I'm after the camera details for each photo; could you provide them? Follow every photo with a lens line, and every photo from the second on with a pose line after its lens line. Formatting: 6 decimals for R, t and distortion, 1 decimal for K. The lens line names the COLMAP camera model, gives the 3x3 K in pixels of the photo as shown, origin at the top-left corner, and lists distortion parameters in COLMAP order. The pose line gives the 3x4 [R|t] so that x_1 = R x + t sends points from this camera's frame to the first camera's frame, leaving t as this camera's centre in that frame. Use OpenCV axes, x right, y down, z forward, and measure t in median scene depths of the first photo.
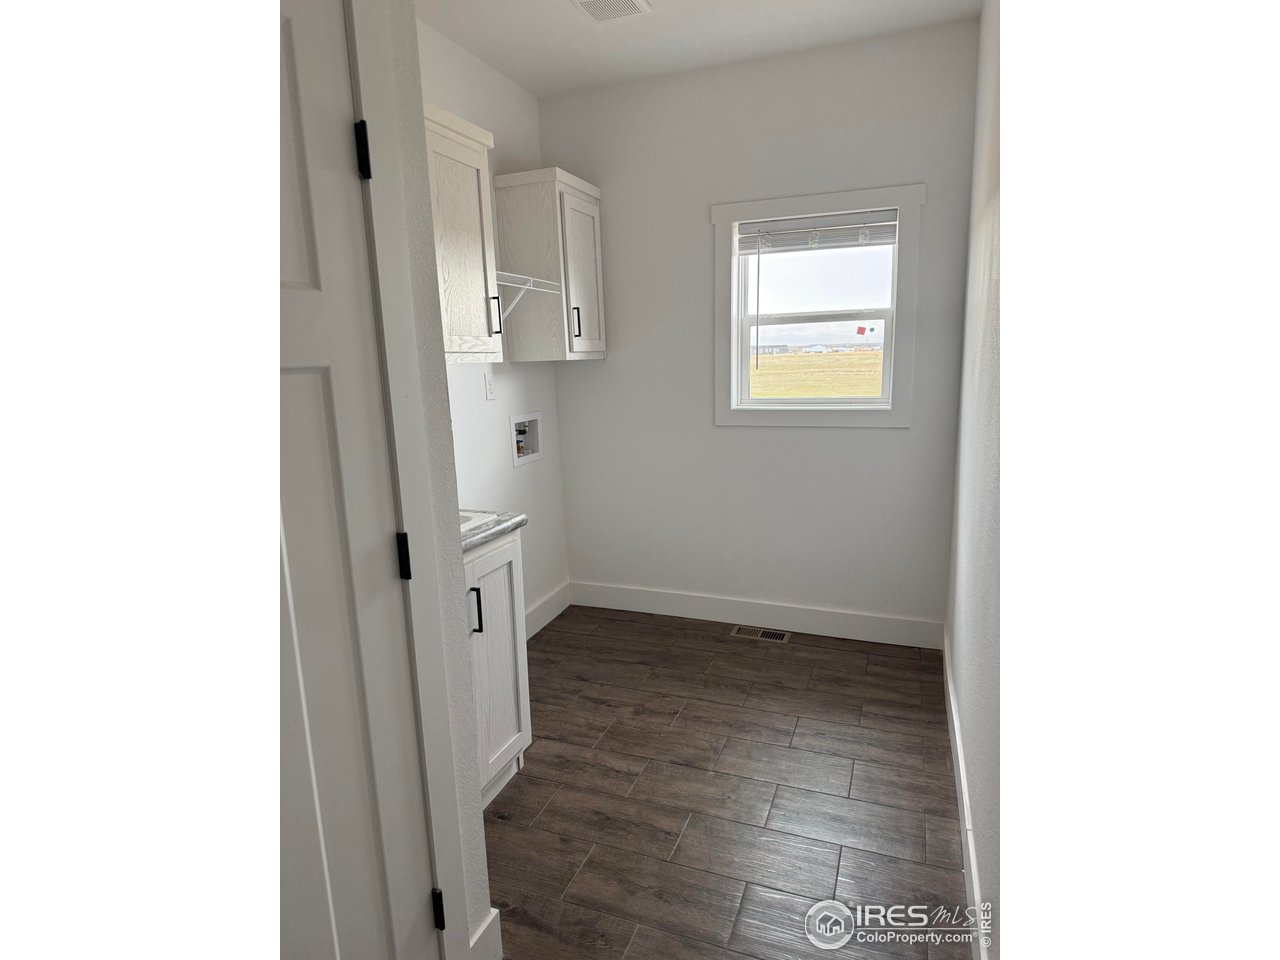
lens RADIAL K [[686.6, 0, 638.6], [0, 686.6, 481.5], [0, 0, 1]] dist [0.026001, -0.000670]
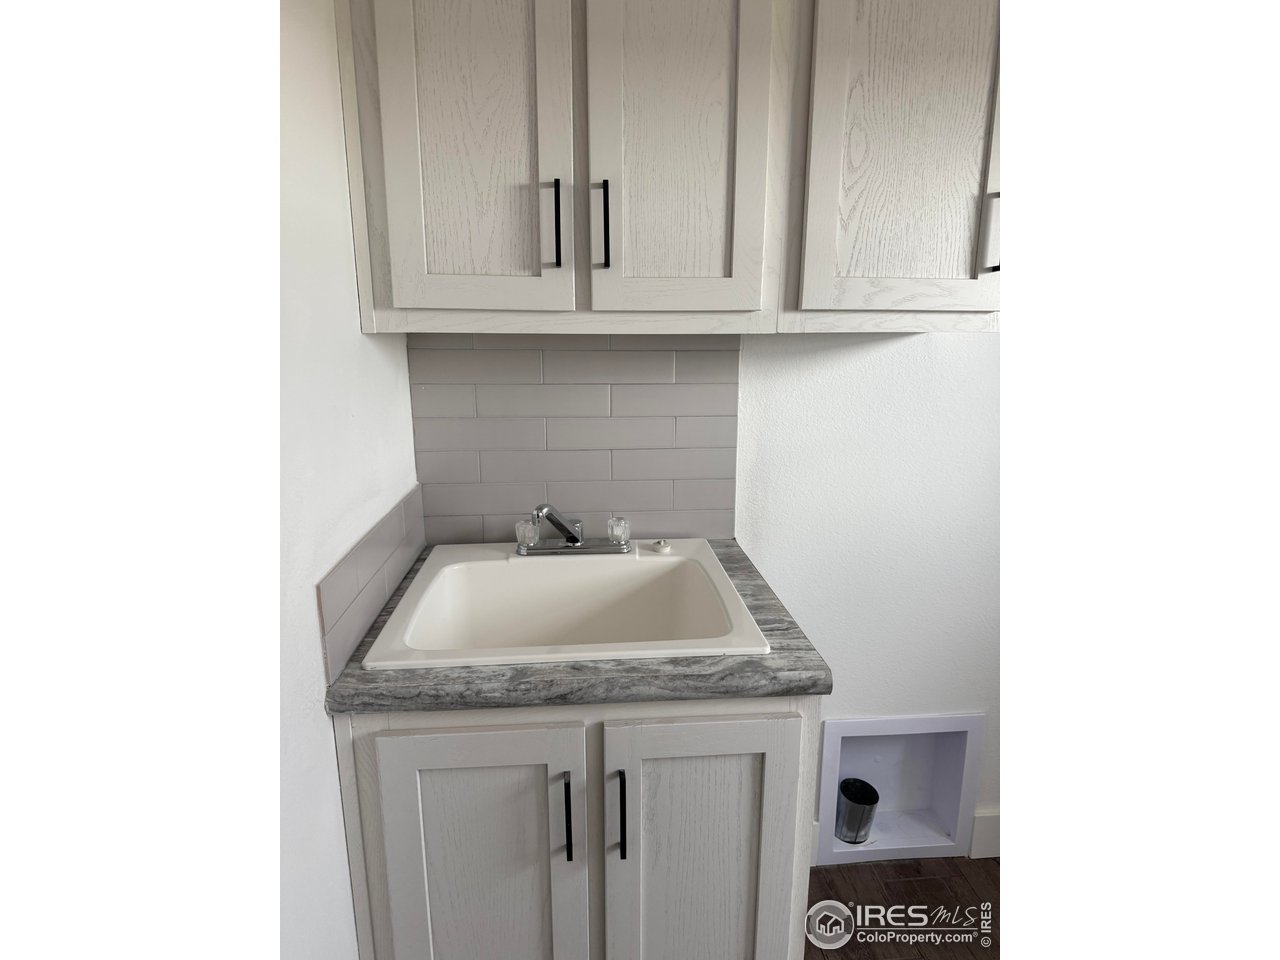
lens RADIAL K [[800.8, 0, 640.0], [0, 800.8, 480.0], [0, 0, 1]] dist [0.036308, -0.000137]
pose [[0.448346, 0.197094, -0.871860, 0.225105], [-0.176182, 0.975739, 0.129977, -0.126826], [0.876325, 0.095332, 0.472193, 0.652447]]
